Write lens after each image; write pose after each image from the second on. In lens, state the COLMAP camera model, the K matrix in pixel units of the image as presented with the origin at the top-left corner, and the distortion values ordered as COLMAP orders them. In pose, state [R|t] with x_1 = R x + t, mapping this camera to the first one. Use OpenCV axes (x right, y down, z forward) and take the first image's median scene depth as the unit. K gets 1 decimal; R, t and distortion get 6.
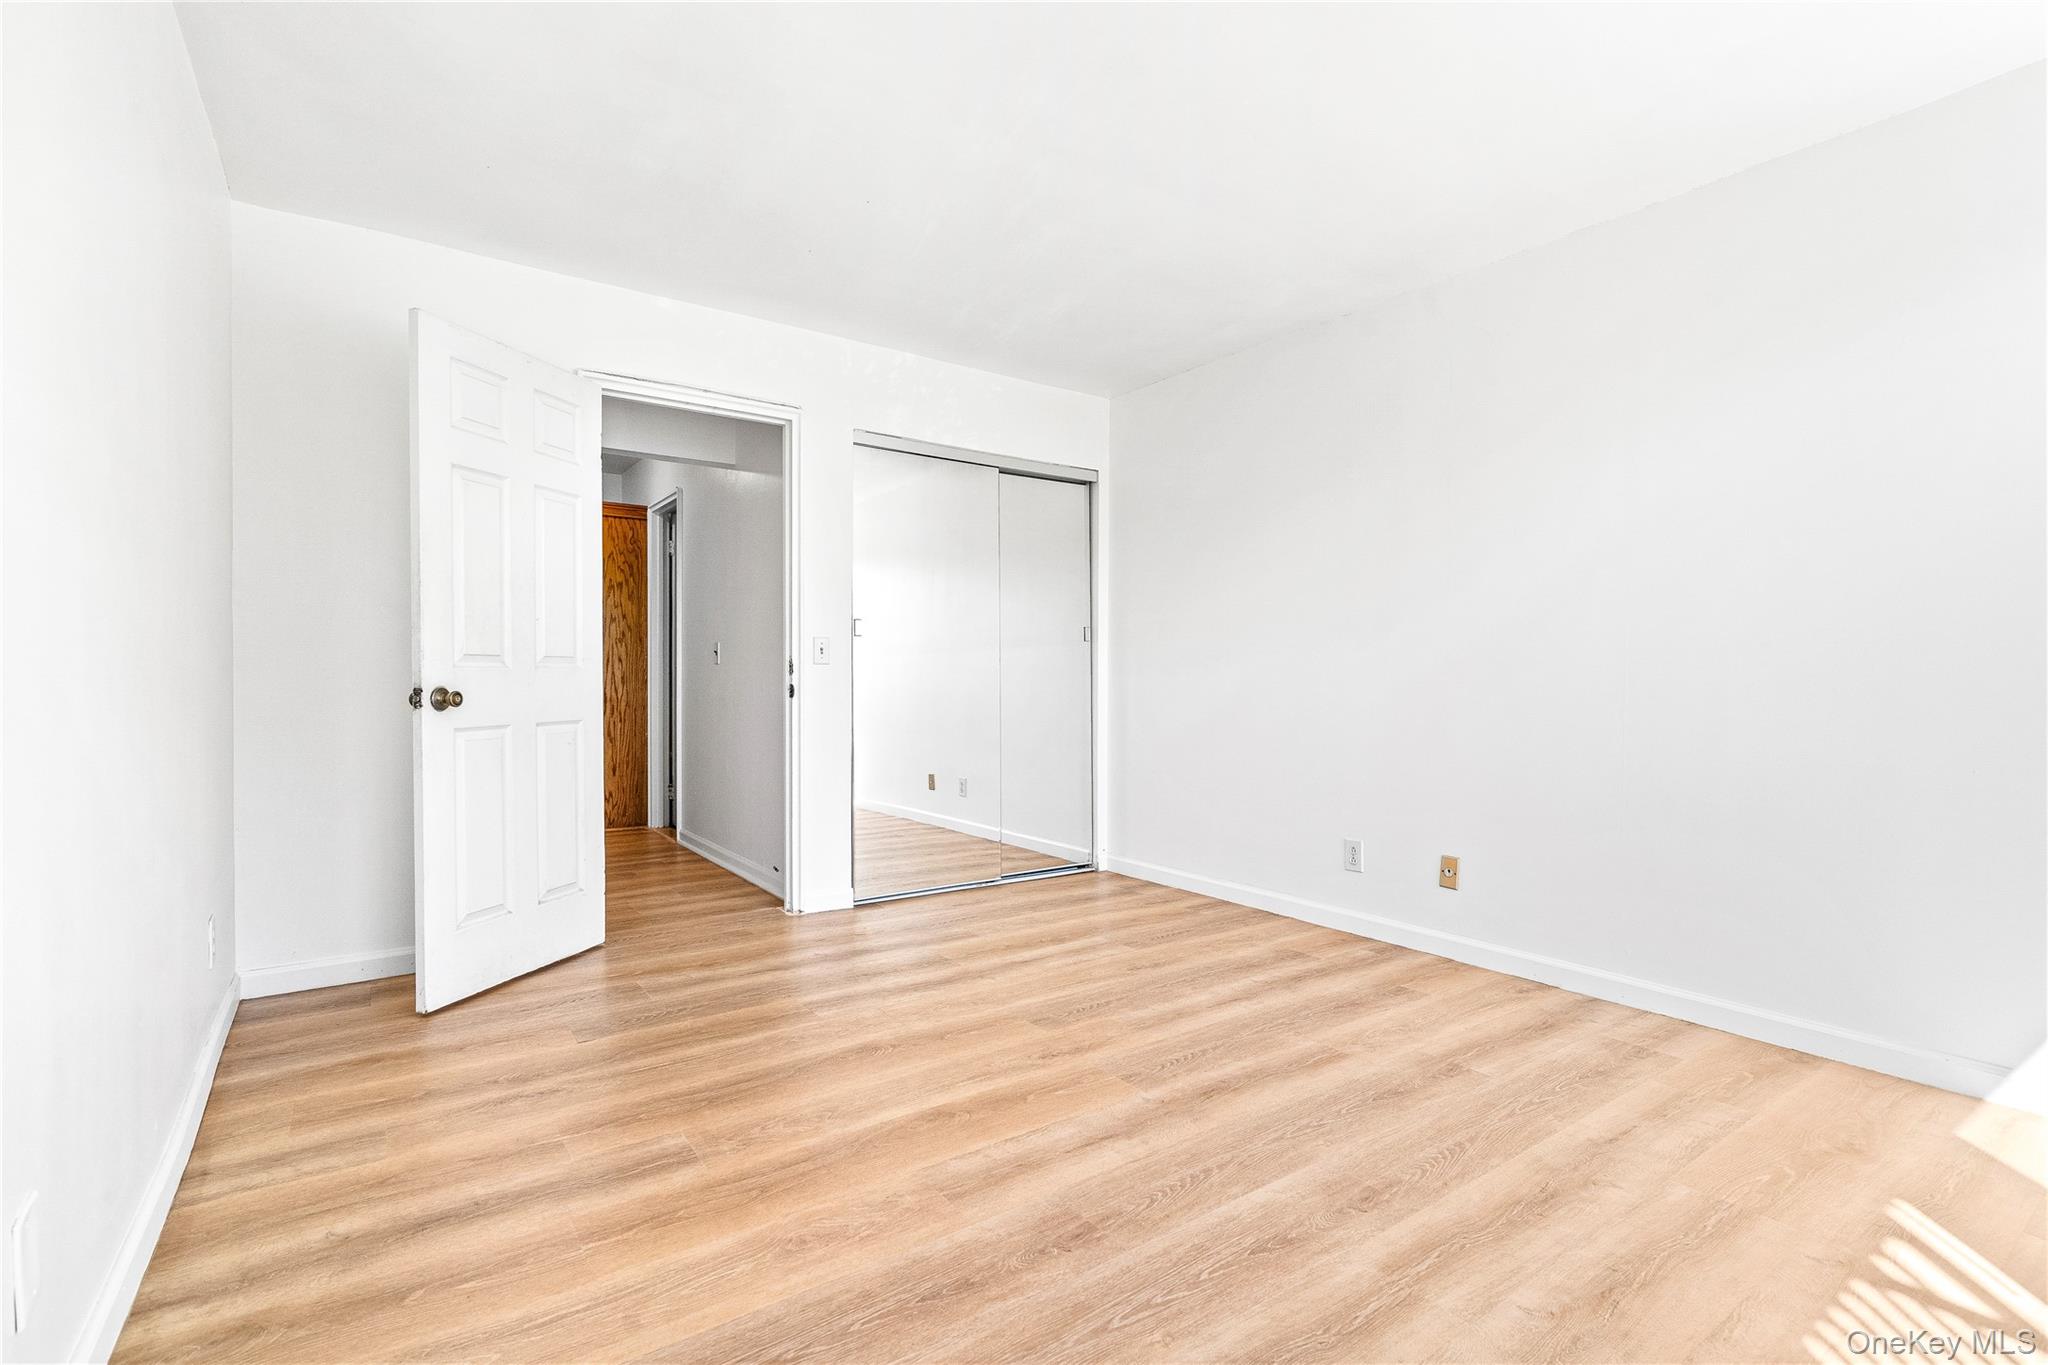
lens RADIAL K [[939.0, 0, 1047.9], [0, 939.0, 670.4], [0, 0, 1]] dist [-0.003253, 0.000429]
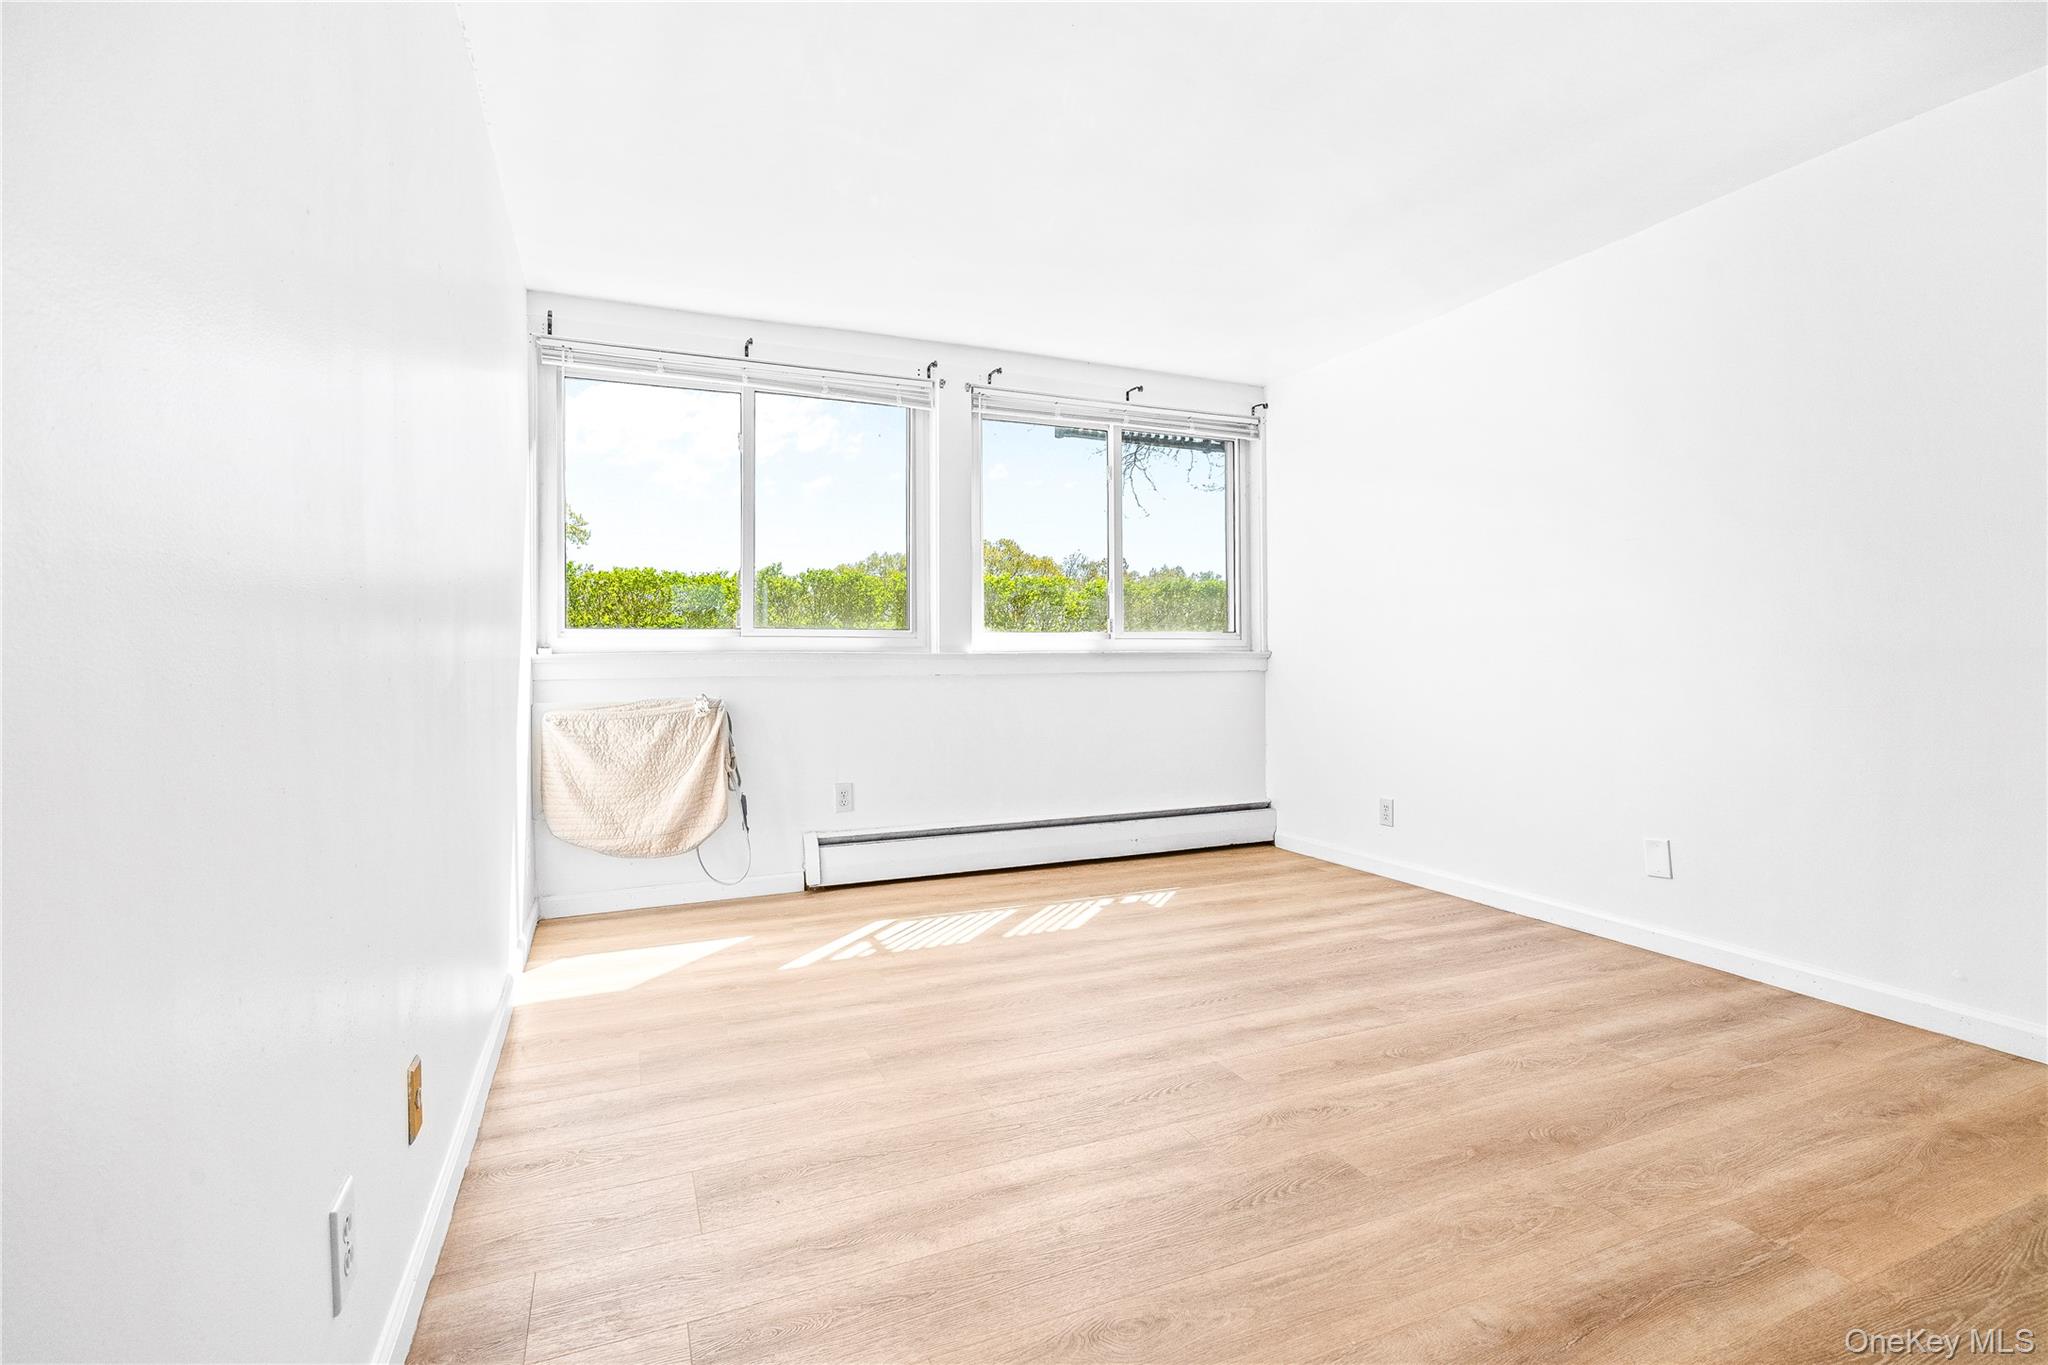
lens RADIAL K [[934.8, 0, 1024.0], [0, 934.8, 682.5], [0, 0, 1]] dist [-0.009235, 0.007643]
pose [[-0.971355, -0.005300, 0.237573, 0.061961], [-0.000917, 0.999827, 0.018554, 0.012172], [-0.237630, 0.017804, -0.971193, 1.841789]]
